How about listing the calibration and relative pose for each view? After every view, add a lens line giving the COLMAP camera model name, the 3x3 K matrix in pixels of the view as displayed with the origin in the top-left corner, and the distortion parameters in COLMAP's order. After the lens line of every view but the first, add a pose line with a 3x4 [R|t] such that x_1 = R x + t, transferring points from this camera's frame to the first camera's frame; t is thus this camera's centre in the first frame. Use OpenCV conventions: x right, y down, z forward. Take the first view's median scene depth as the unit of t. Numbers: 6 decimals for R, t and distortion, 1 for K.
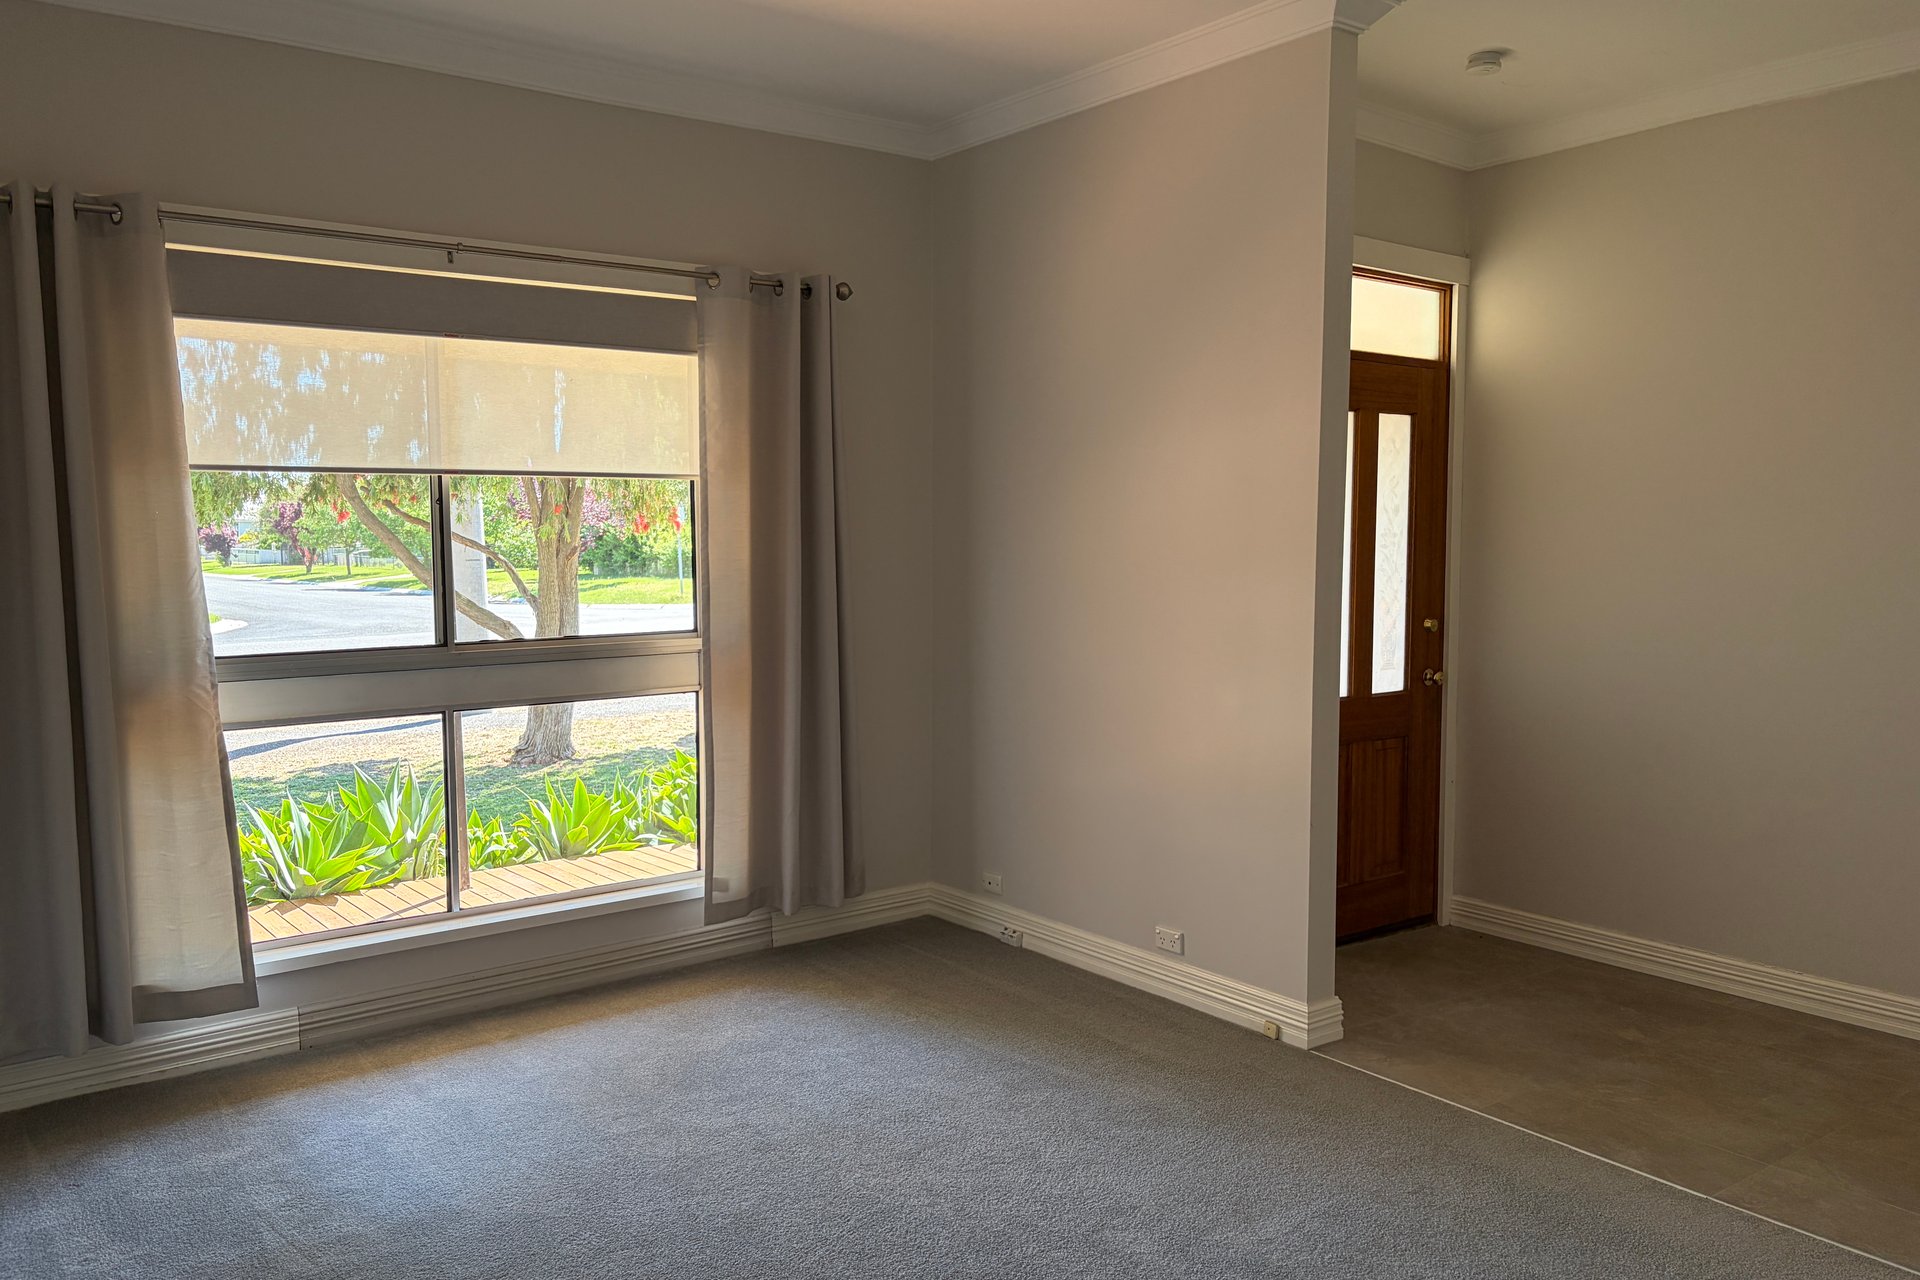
lens RADIAL K [[1497.7, 0, 960.7], [0, 1497.7, 570.7], [0, 0, 1]] dist [0.029656, -0.003673]
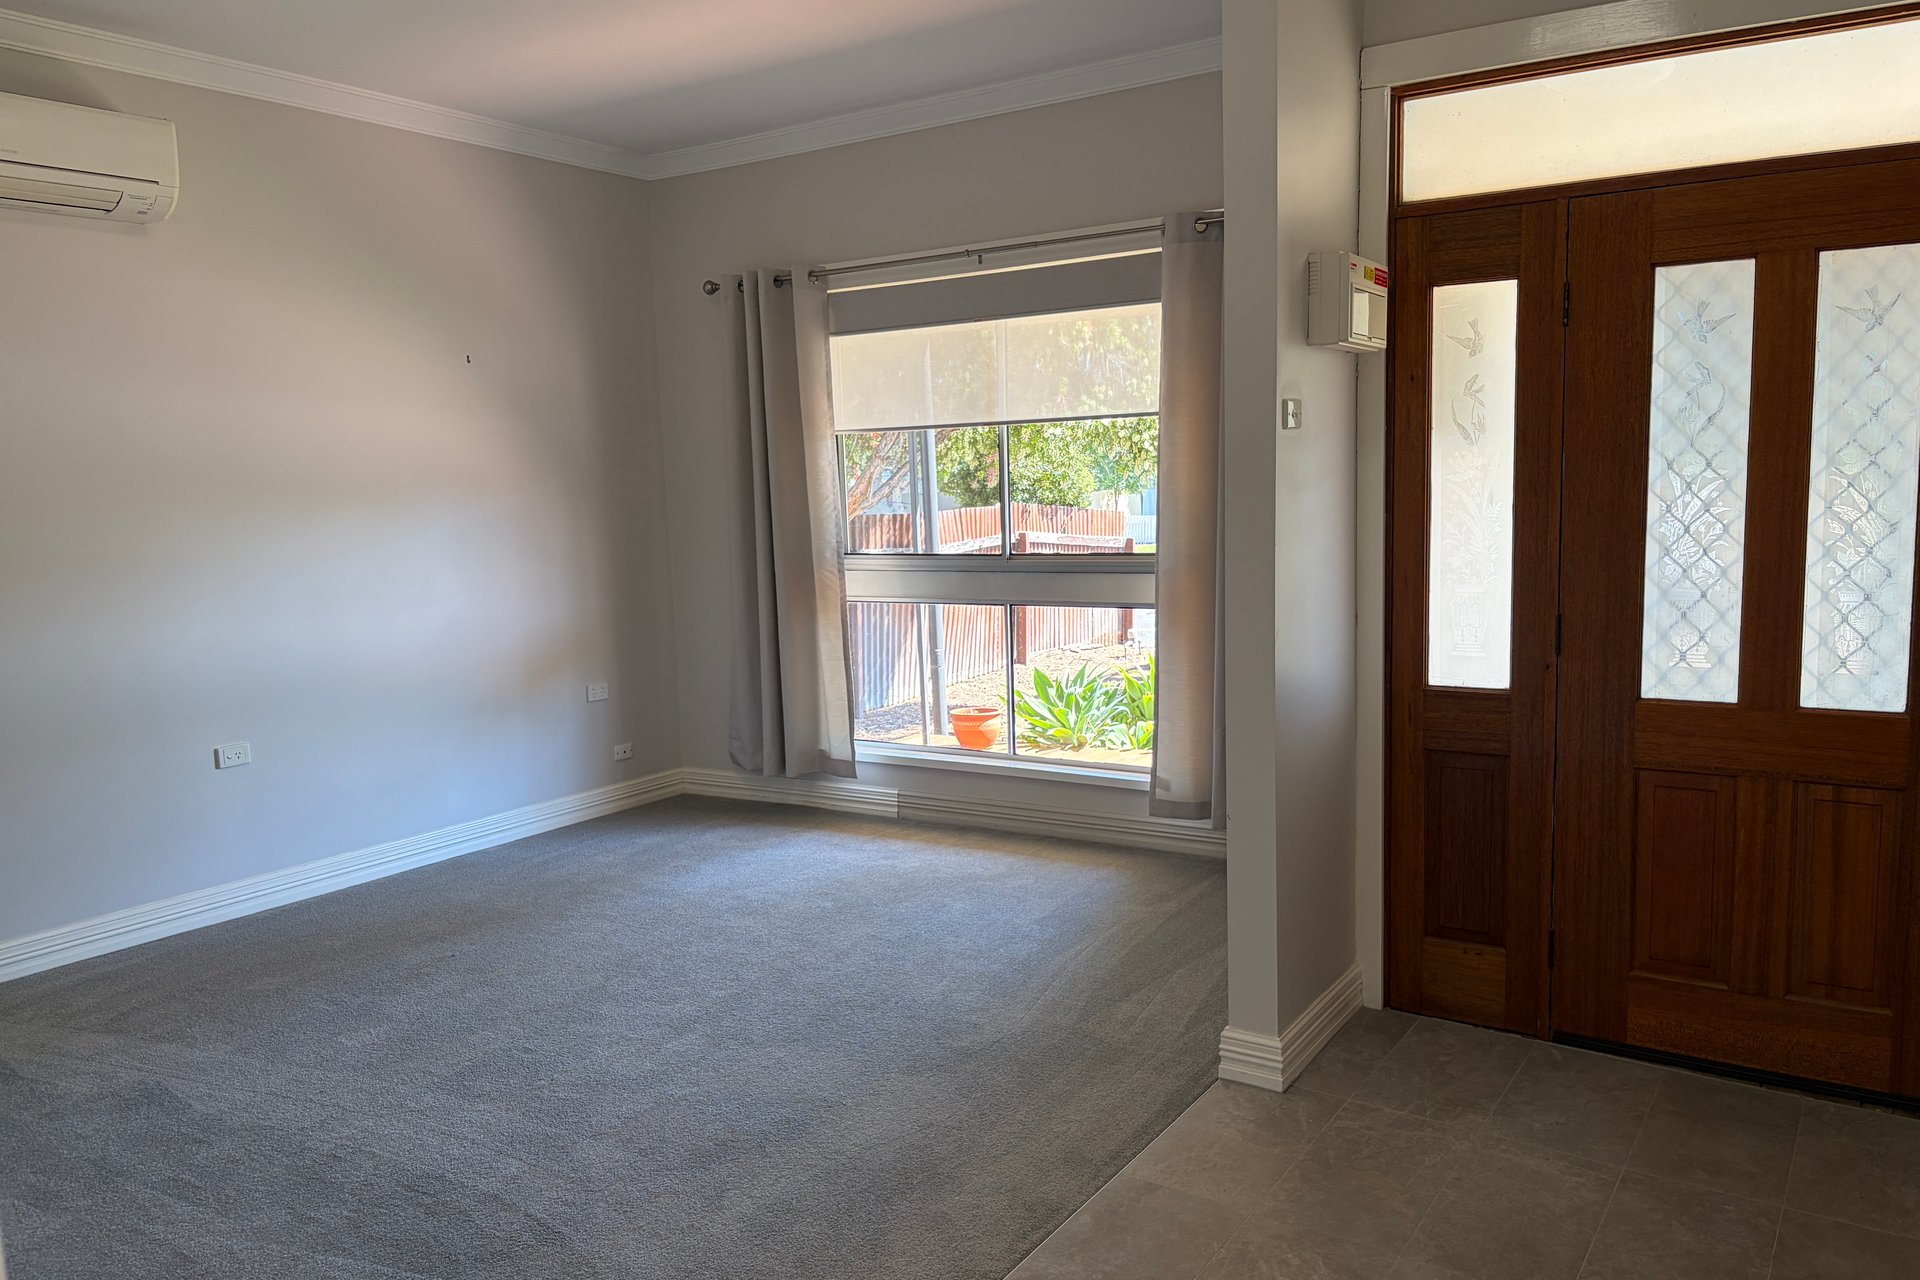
lens RADIAL K [[1408.9, 0, 960.0], [0, 1408.9, 640.0], [0, 0, 1]] dist [0.002103, 0.000184]
pose [[0.334094, 0.103448, -0.936846, 0.862086], [0.000561, 0.993937, 0.109952, -0.014281], [0.942540, -0.037260, 0.332010, 0.579824]]
